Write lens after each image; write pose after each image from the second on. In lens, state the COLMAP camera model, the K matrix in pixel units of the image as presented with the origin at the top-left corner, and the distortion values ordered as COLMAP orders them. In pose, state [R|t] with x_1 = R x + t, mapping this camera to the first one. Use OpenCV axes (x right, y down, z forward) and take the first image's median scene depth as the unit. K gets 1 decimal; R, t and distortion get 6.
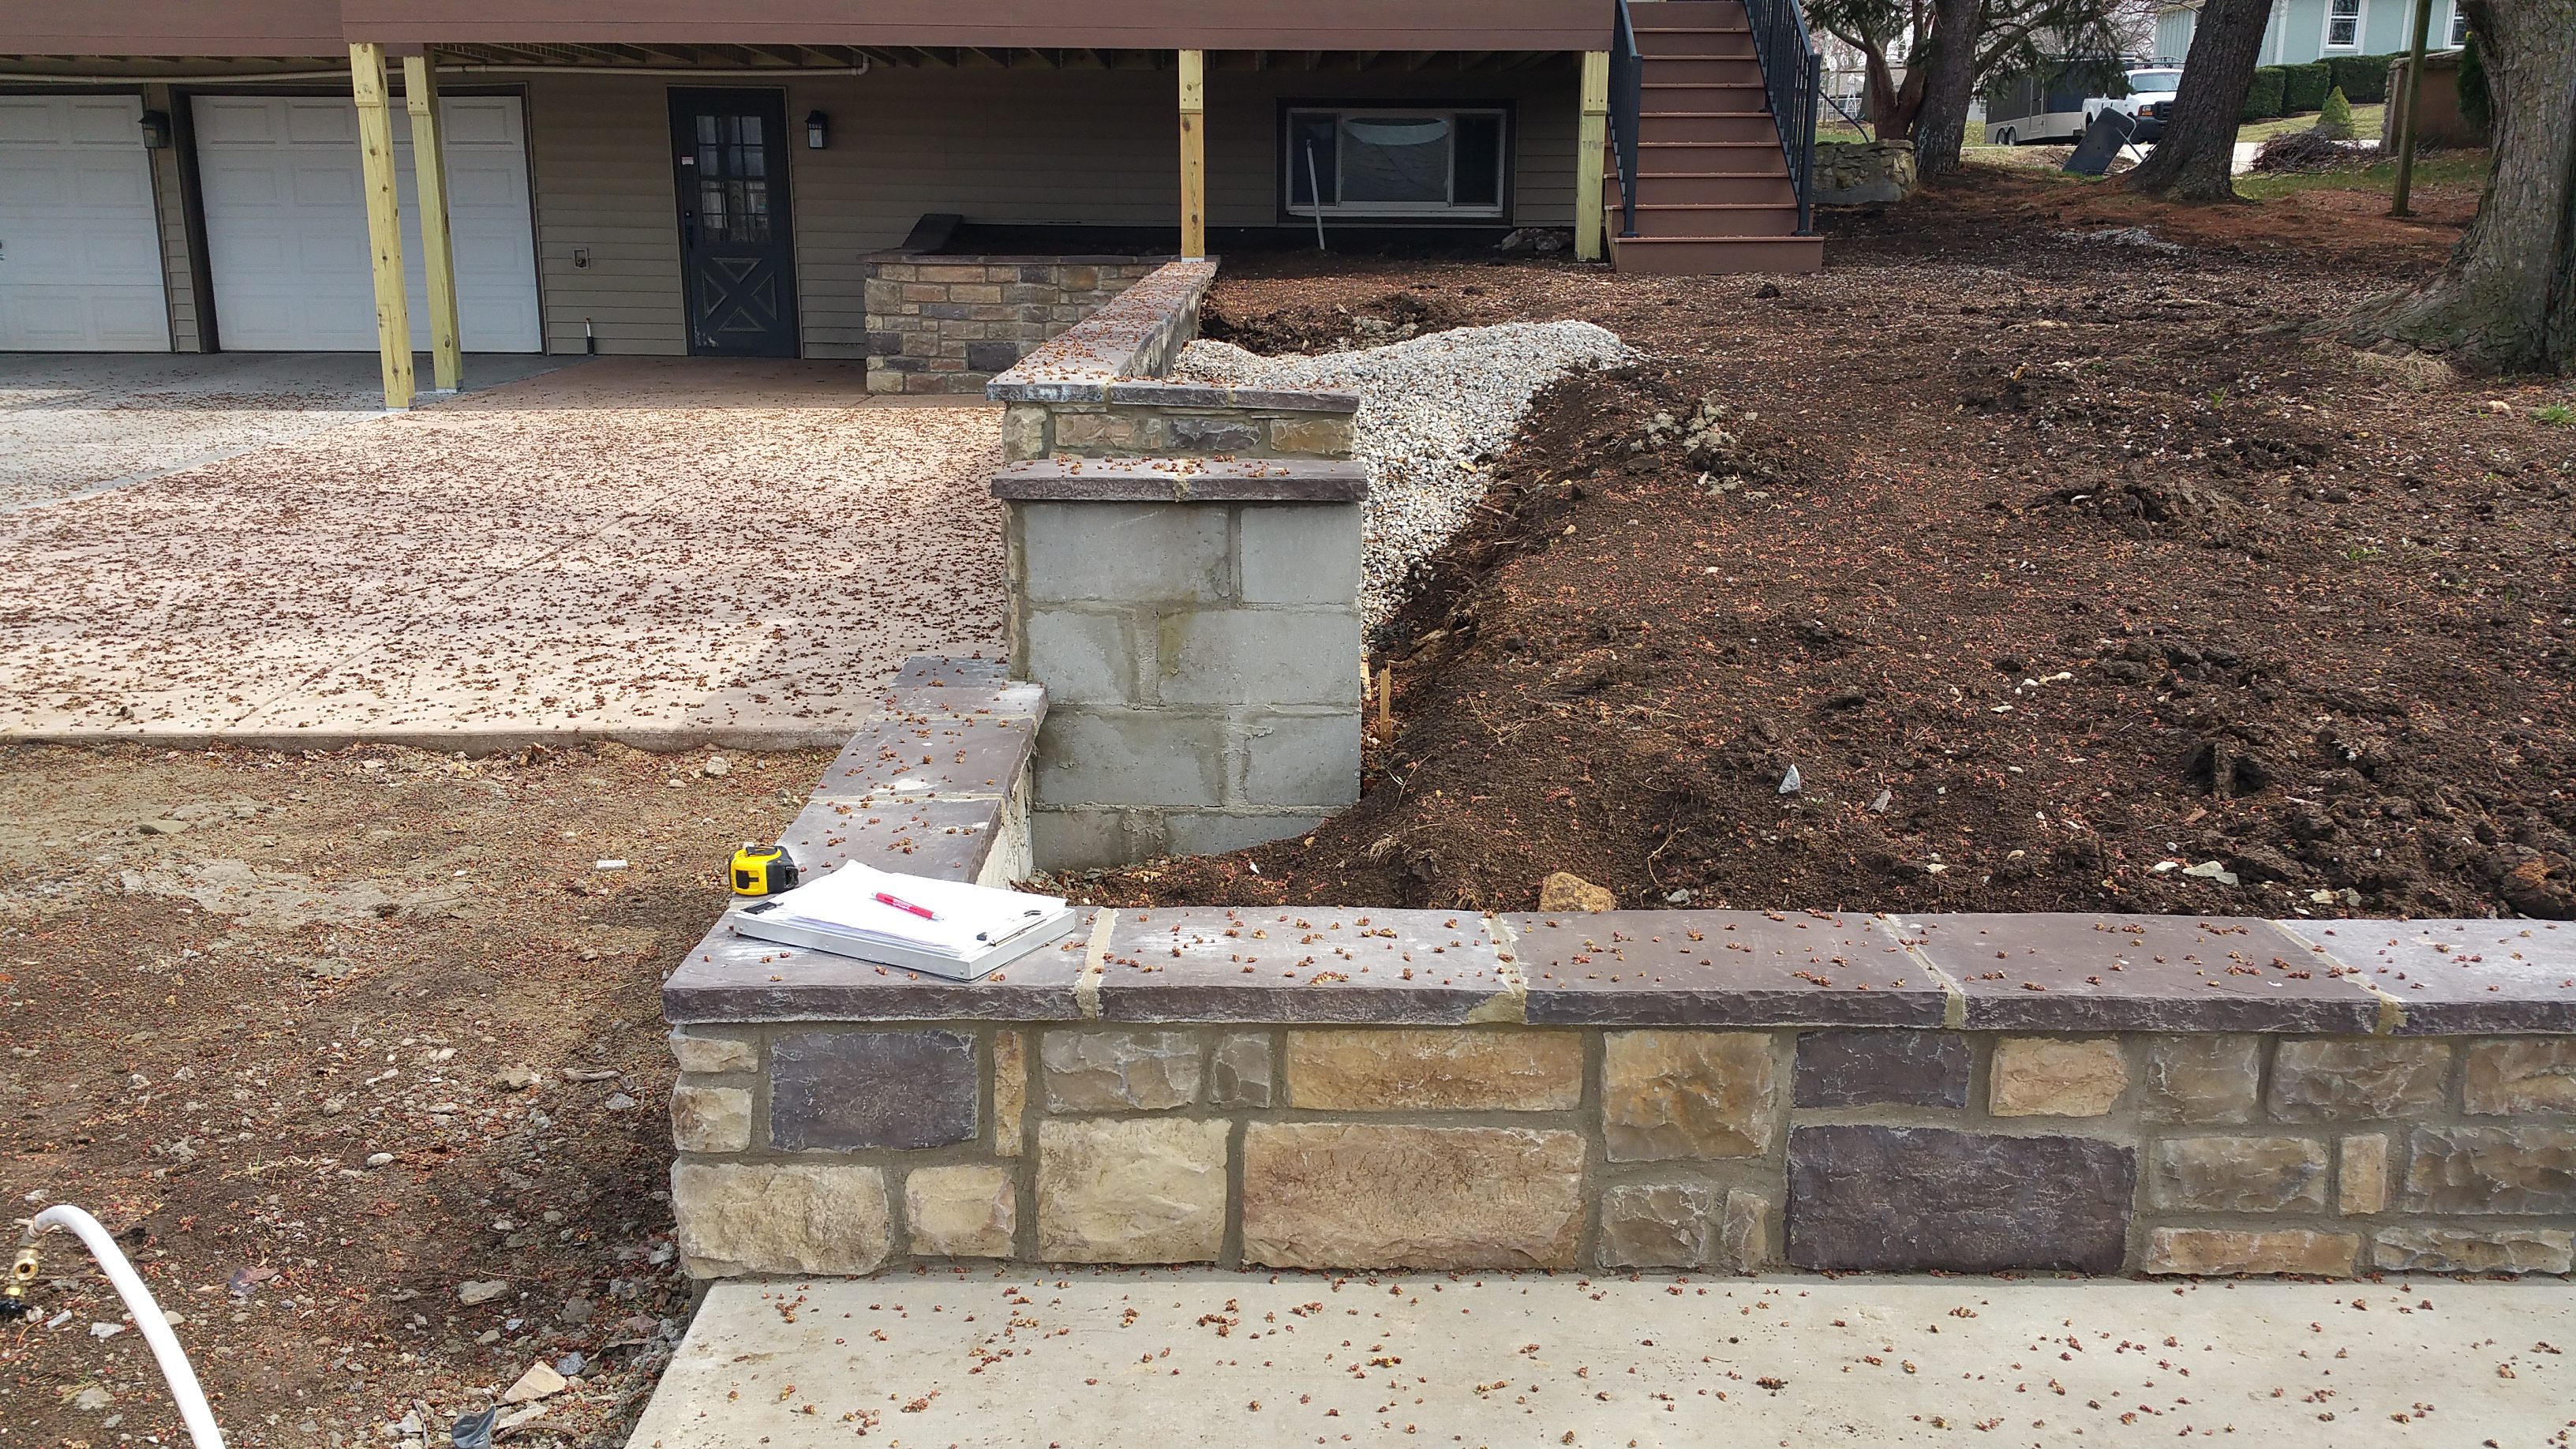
lens RADIAL K [[2050.5, 0, 1302.4], [0, 2050.5, 729.3], [0, 0, 1]] dist [0.064864, -0.114874]
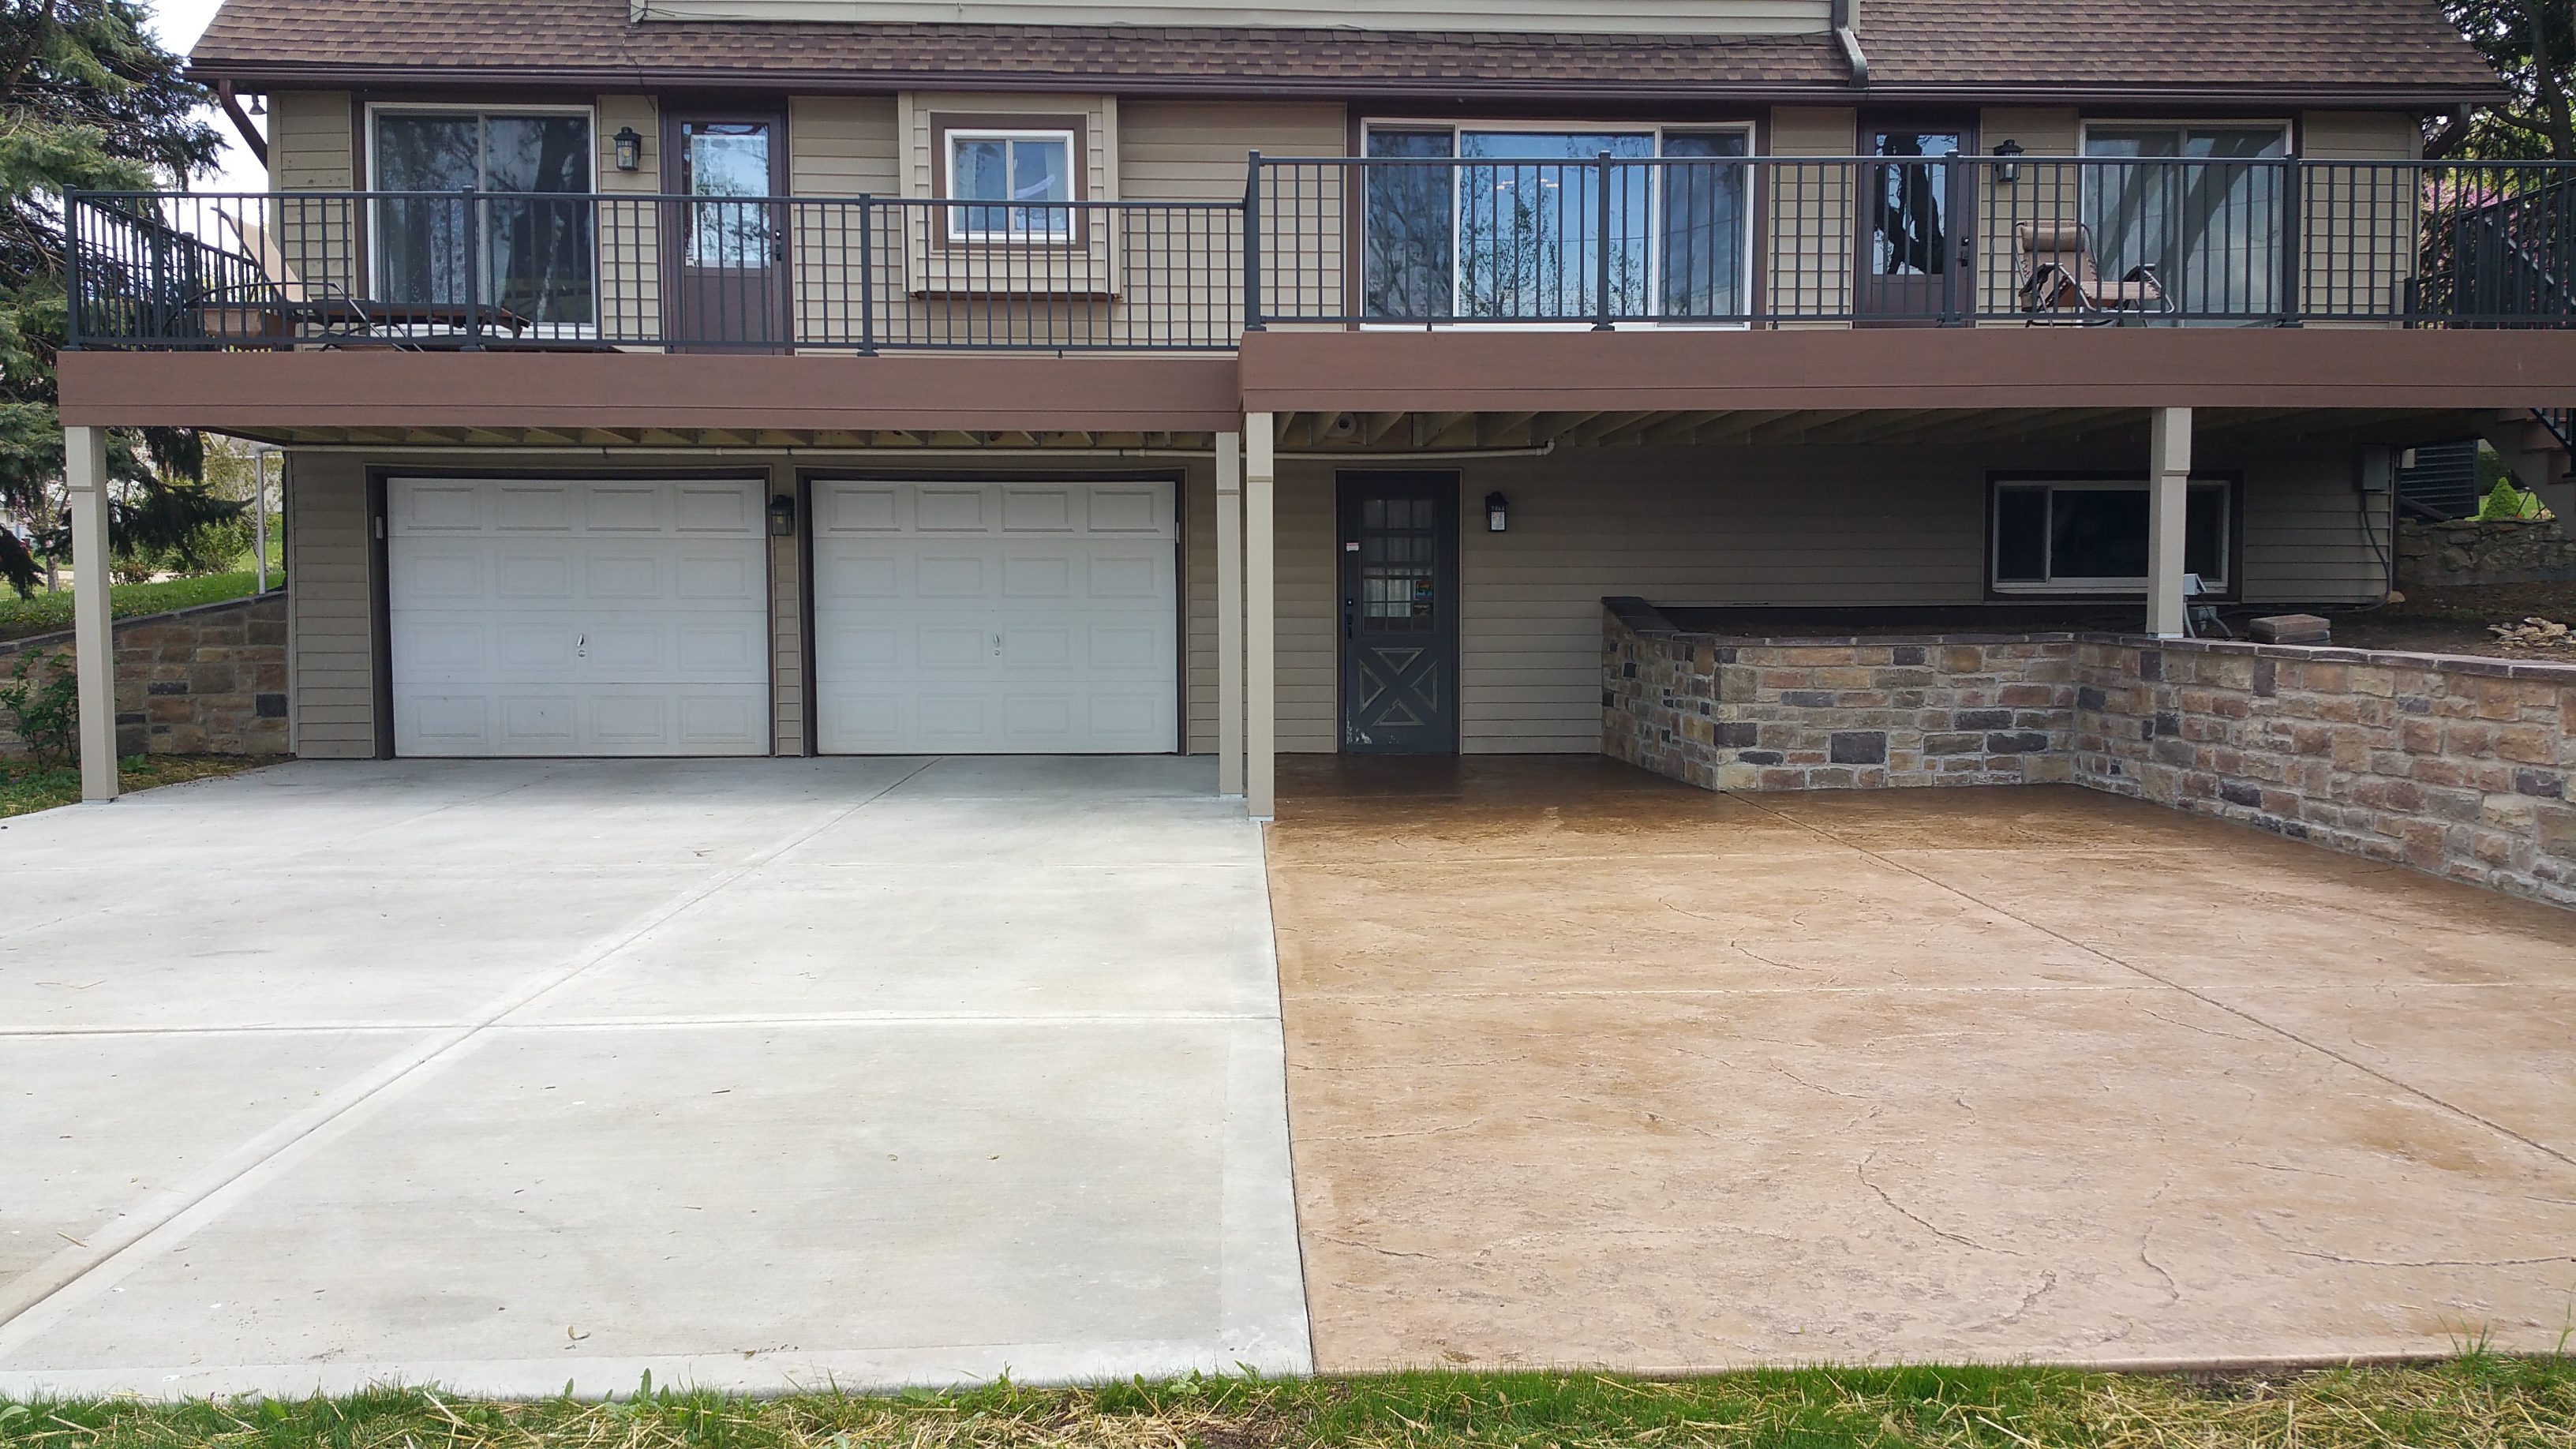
lens RADIAL K [[2054.3, 0, 1294.3], [0, 2054.3, 727.1], [0, 0, 1]] dist [0.043388, -0.089261]
pose [[0.999863, -0.010911, 0.012410, -0.335973], [0.013051, 0.982064, -0.188096, -0.022380], [-0.010135, 0.188233, 0.982072, 0.111473]]
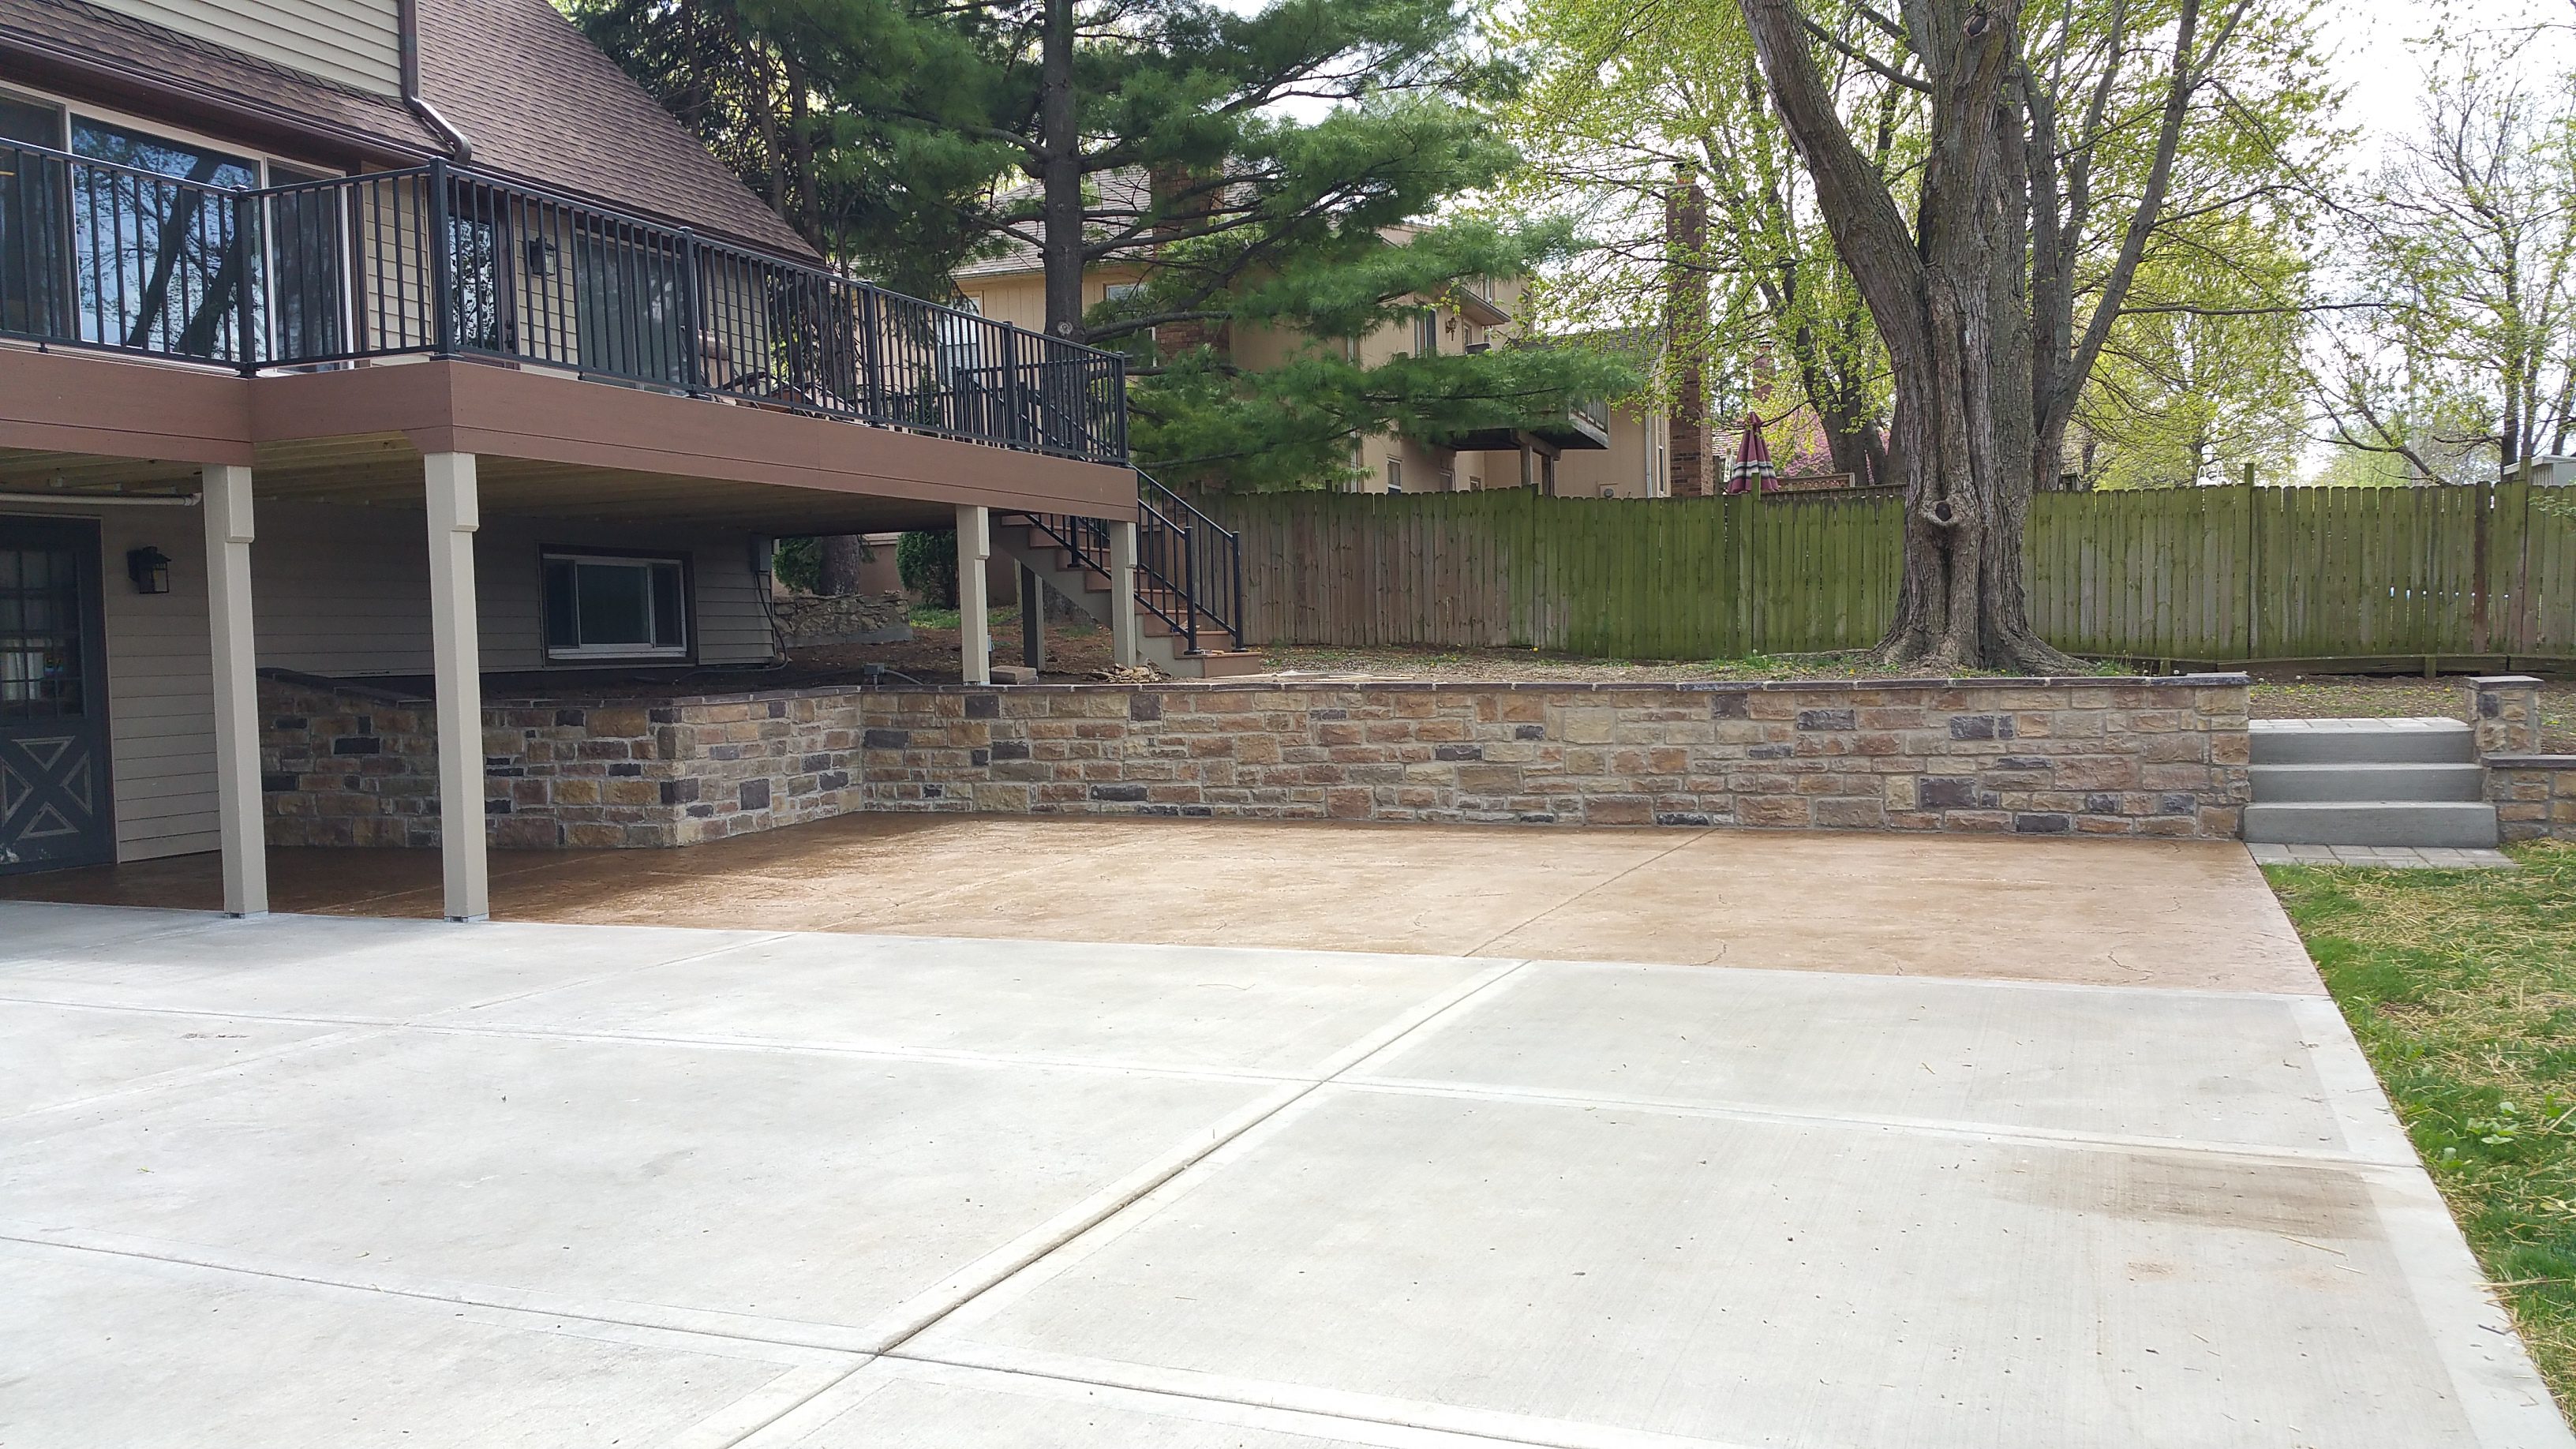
lens RADIAL K [[2054.3, 0, 1281.9], [0, 2054.3, 728.3], [0, 0, 1]] dist [0.043388, -0.089261]
pose [[0.370018, -0.056090, 0.927330, -0.799265], [0.258738, 0.964905, -0.044878, -0.085840], [-0.892268, 0.256541, 0.371544, 0.339715]]
